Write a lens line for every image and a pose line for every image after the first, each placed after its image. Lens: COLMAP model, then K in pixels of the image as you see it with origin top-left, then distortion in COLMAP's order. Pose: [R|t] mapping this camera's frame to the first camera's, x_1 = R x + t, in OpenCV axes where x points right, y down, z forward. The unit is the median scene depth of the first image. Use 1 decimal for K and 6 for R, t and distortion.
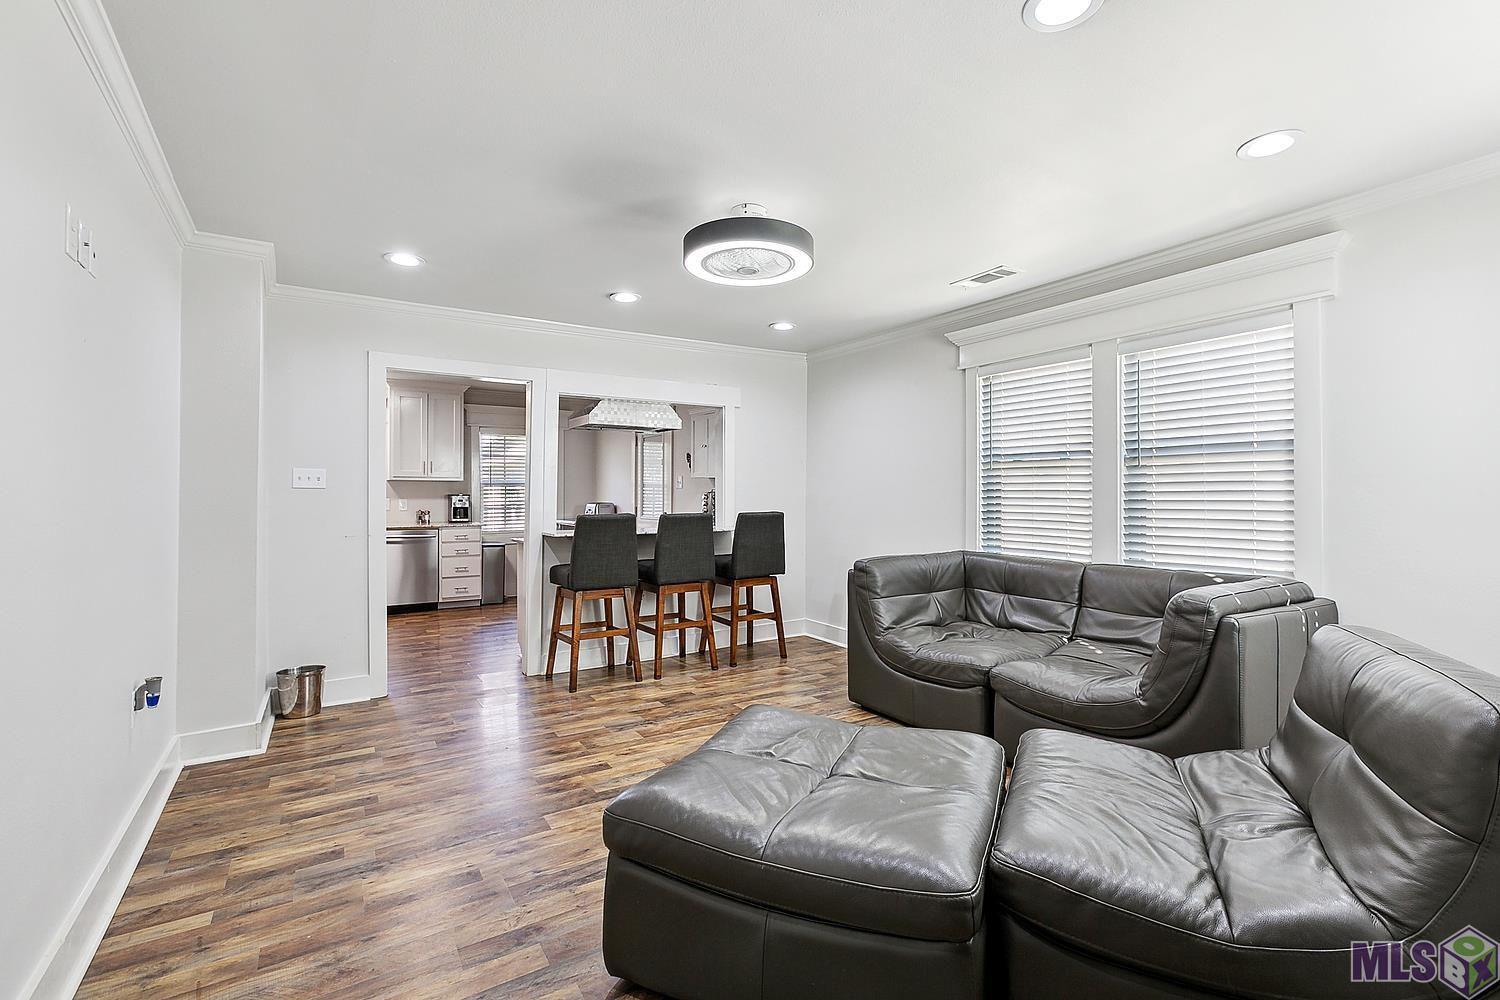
lens RADIAL K [[679.8, 0, 757.7], [0, 679.8, 497.3], [0, 0, 1]] dist [0.001031, 0.000777]
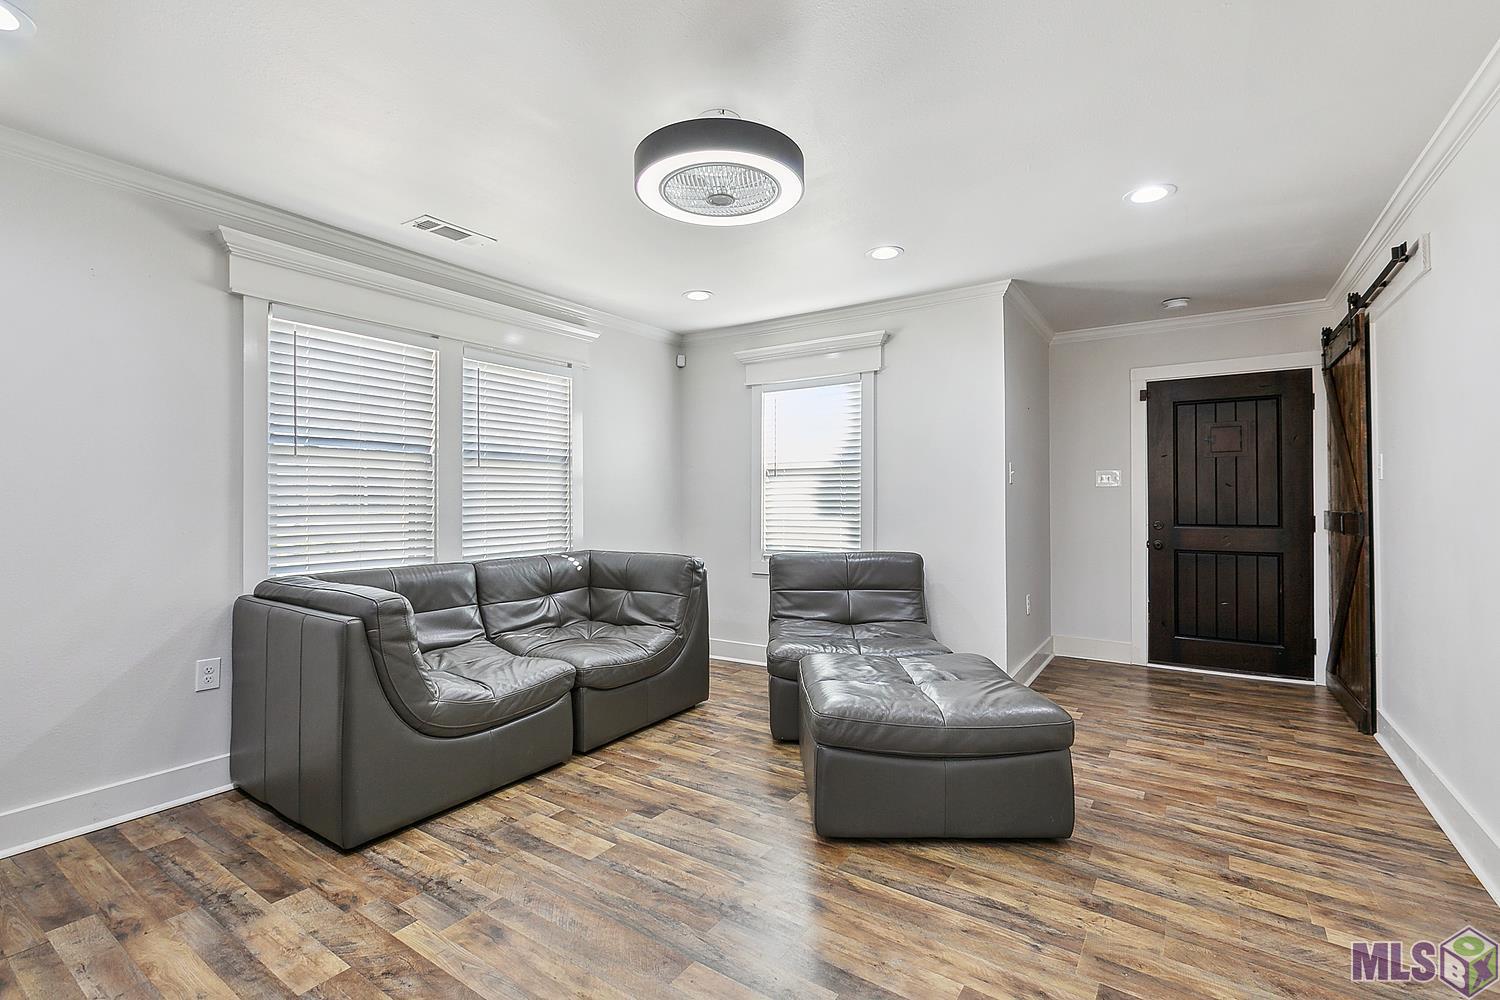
lens RADIAL K [[679.8, 0, 738.7], [0, 679.8, 497.6], [0, 0, 1]] dist [0.001031, 0.000777]
pose [[-0.391268, -0.001703, 0.920275, -0.678196], [-0.000591, 0.999999, 0.001599, 0.000699], [-0.920277, 0.000082, -0.391268, 1.191822]]
